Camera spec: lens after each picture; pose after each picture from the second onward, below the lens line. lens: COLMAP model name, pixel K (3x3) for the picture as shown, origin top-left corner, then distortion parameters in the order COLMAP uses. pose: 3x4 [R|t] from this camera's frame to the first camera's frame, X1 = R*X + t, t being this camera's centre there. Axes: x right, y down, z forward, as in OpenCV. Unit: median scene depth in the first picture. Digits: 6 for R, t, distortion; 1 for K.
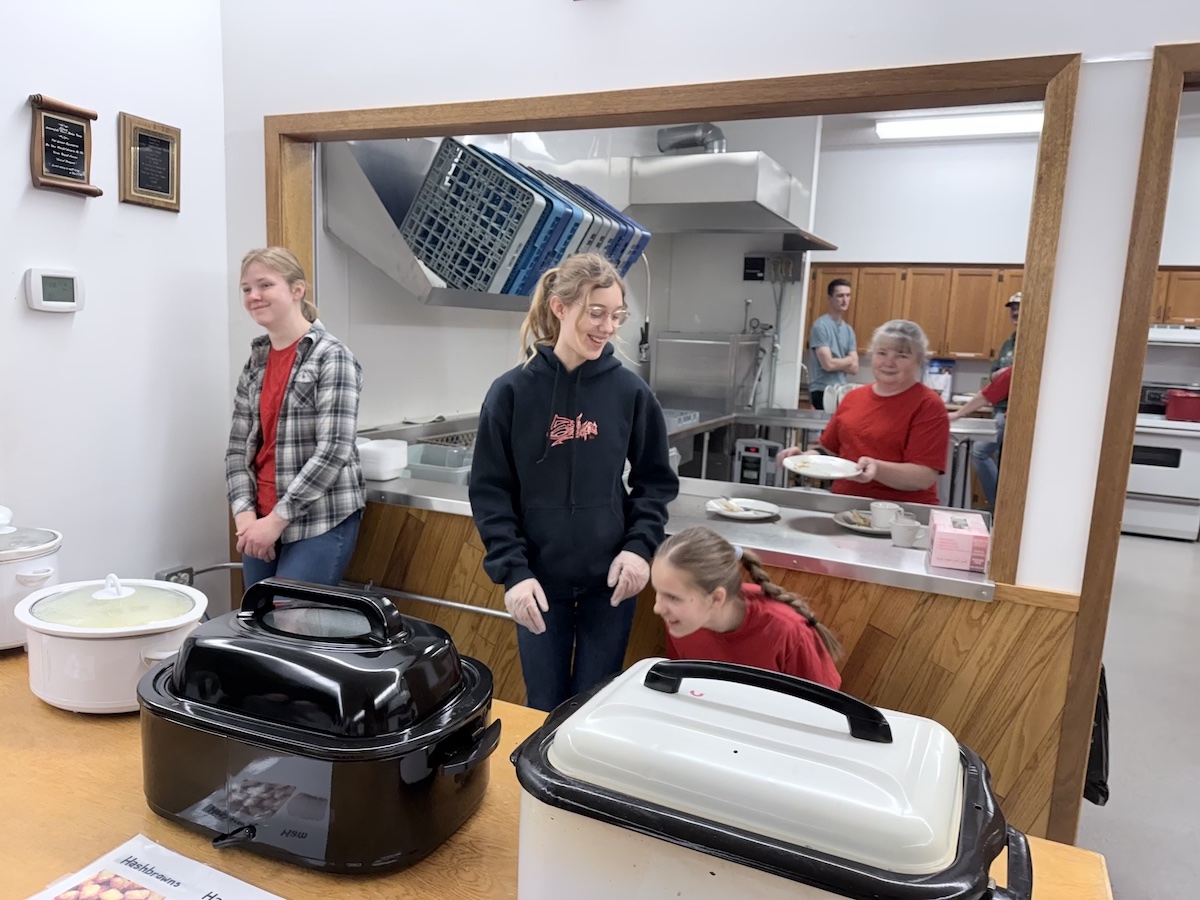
lens RADIAL K [[842.8, 0, 600.0], [0, 842.8, 450.0], [0, 0, 1]] dist [0.006414, 0.001725]
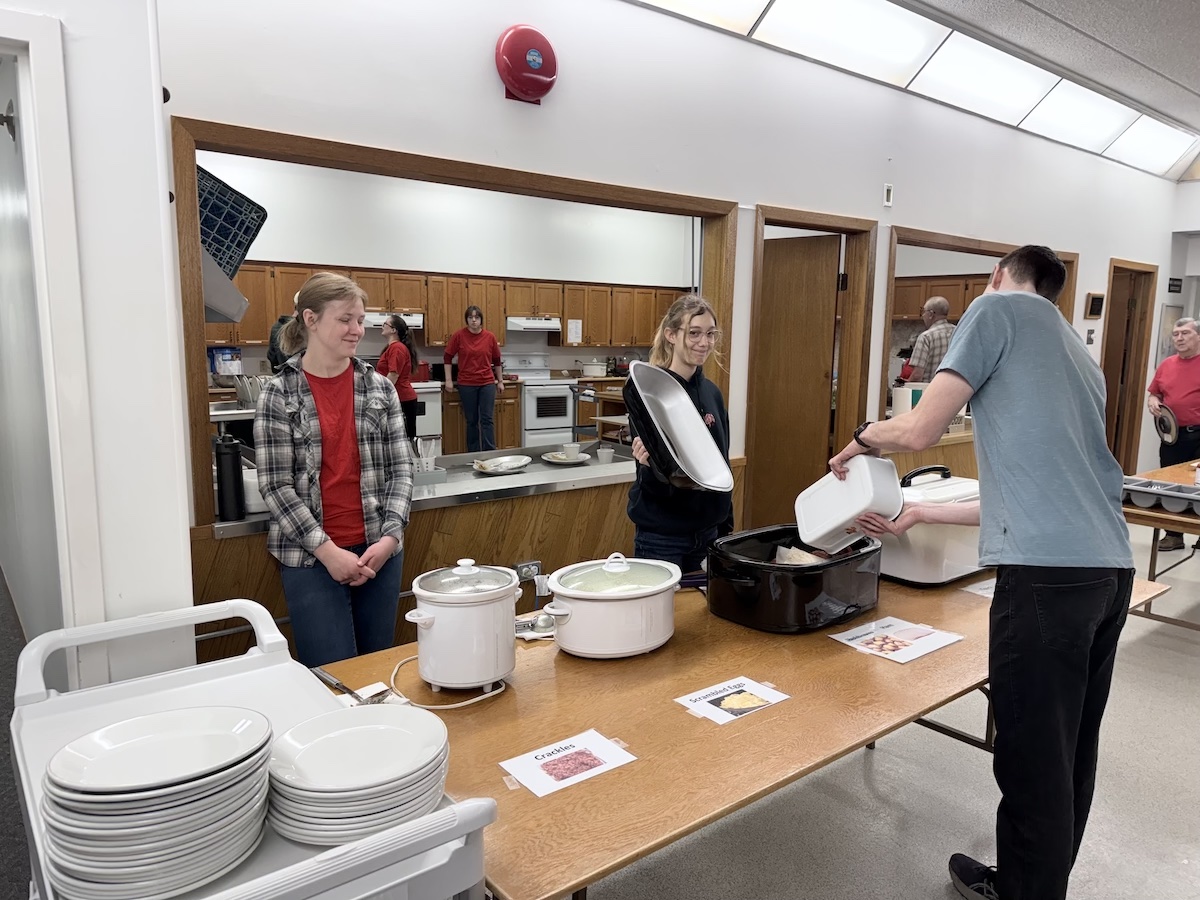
lens RADIAL K [[842.8, 0, 600.0], [0, 842.8, 450.0], [0, 0, 1]] dist [0.006414, 0.001725]
pose [[0.440466, -0.162104, 0.883013, -1.062358], [0.136037, 0.984258, 0.112832, -0.099714], [-0.887403, 0.070424, 0.455584, 0.265090]]
